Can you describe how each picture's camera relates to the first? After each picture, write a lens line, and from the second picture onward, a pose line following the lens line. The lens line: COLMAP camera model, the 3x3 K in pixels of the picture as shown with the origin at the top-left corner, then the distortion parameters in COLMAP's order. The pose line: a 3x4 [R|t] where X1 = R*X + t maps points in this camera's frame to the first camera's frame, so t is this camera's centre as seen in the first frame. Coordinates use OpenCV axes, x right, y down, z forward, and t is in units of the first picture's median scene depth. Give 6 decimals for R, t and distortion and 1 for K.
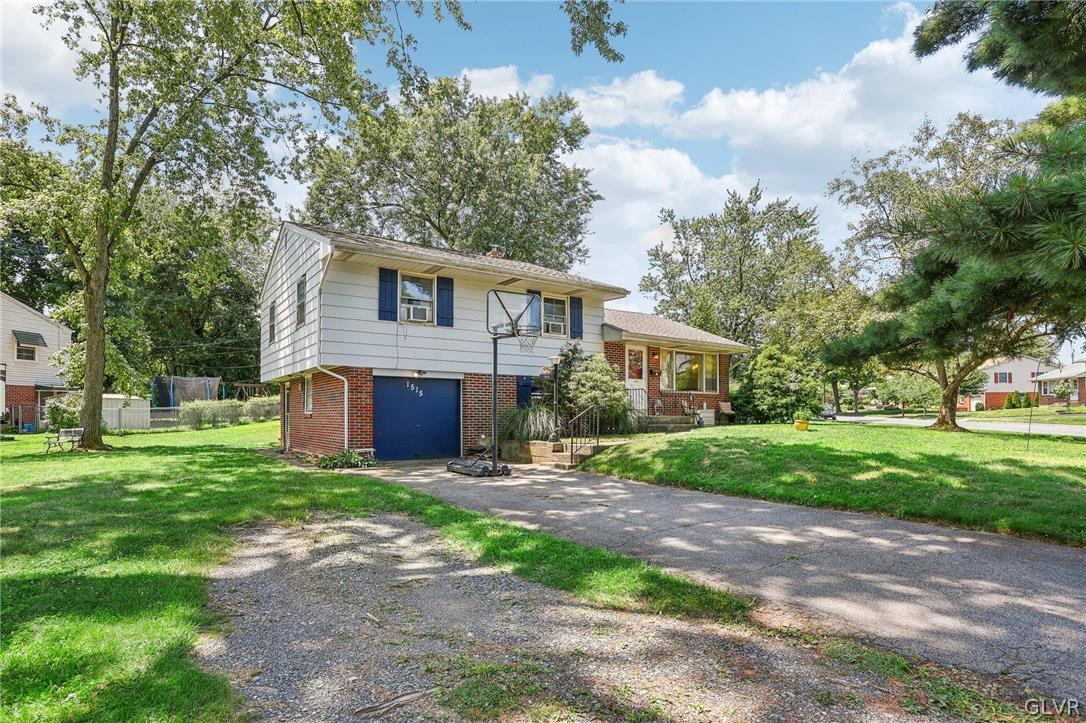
lens RADIAL K [[557.4, 0, 542.0], [0, 557.4, 412.4], [0, 0, 1]] dist [-0.054152, 0.000024]
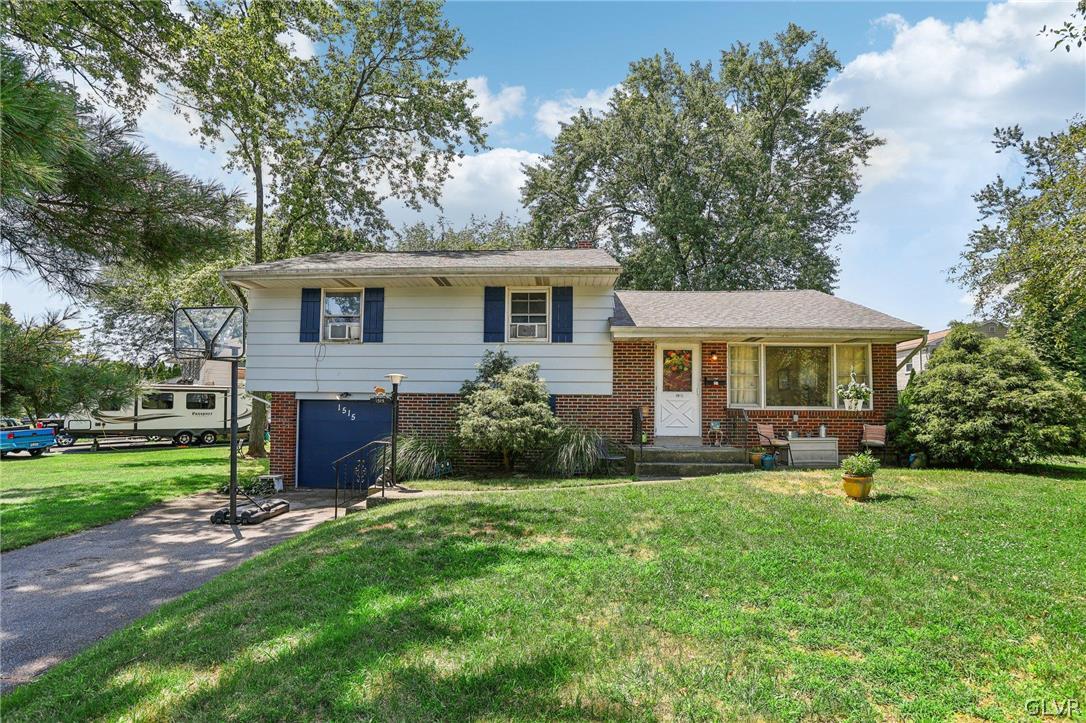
lens RADIAL K [[551.0, 0, 540.1], [0, 551.0, 387.0], [0, 0, 1]] dist [-0.072820, 0.039931]
pose [[0.794875, -0.023044, -0.606335, 0.447458], [-0.005096, 0.998990, -0.044647, -0.035488], [0.606752, 0.038578, 0.793955, 0.367817]]
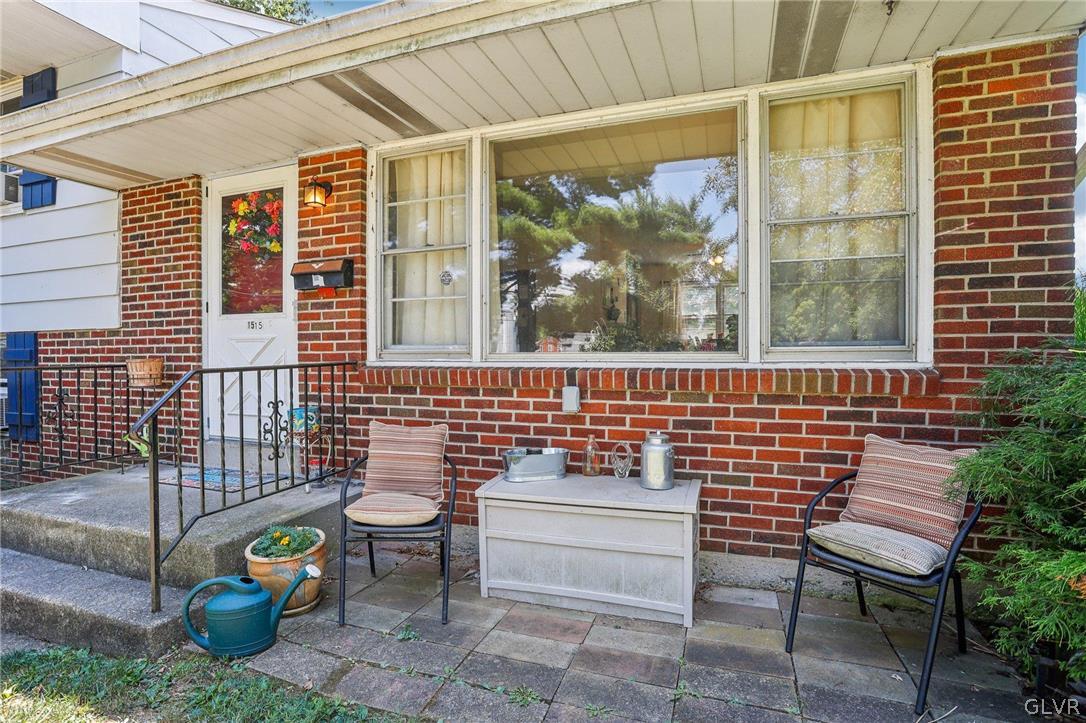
lens RADIAL K [[538.9, 0, 539.1], [0, 538.9, 357.5], [0, 0, 1]] dist [-0.065985, 0.035860]
pose [[0.572461, -0.002944, -0.819926, 0.424733], [0.005763, 0.999983, 0.000434, -0.041894], [0.819911, -0.004974, 0.572469, 0.983146]]
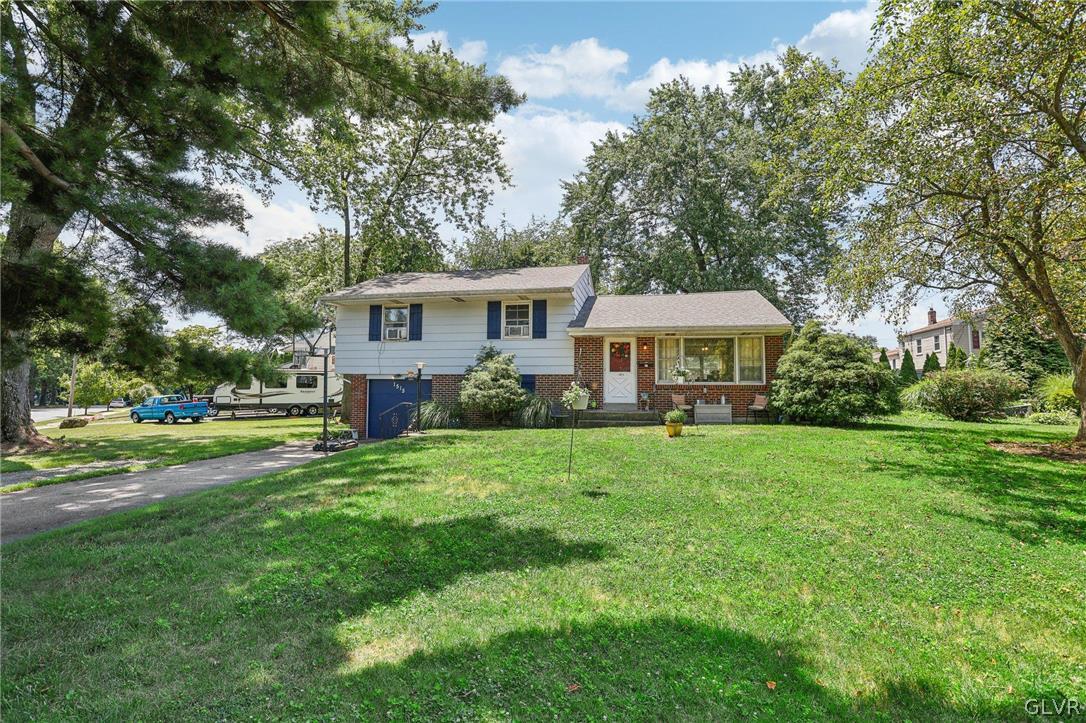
lens RADIAL K [[538.9, 0, 539.1], [0, 538.9, 357.5], [0, 0, 1]] dist [-0.065985, 0.035860]
pose [[0.695054, -0.044233, -0.717596, 0.750719], [-0.003627, 0.997877, -0.065023, -0.024534], [0.718948, 0.047797, 0.693418, 0.252916]]
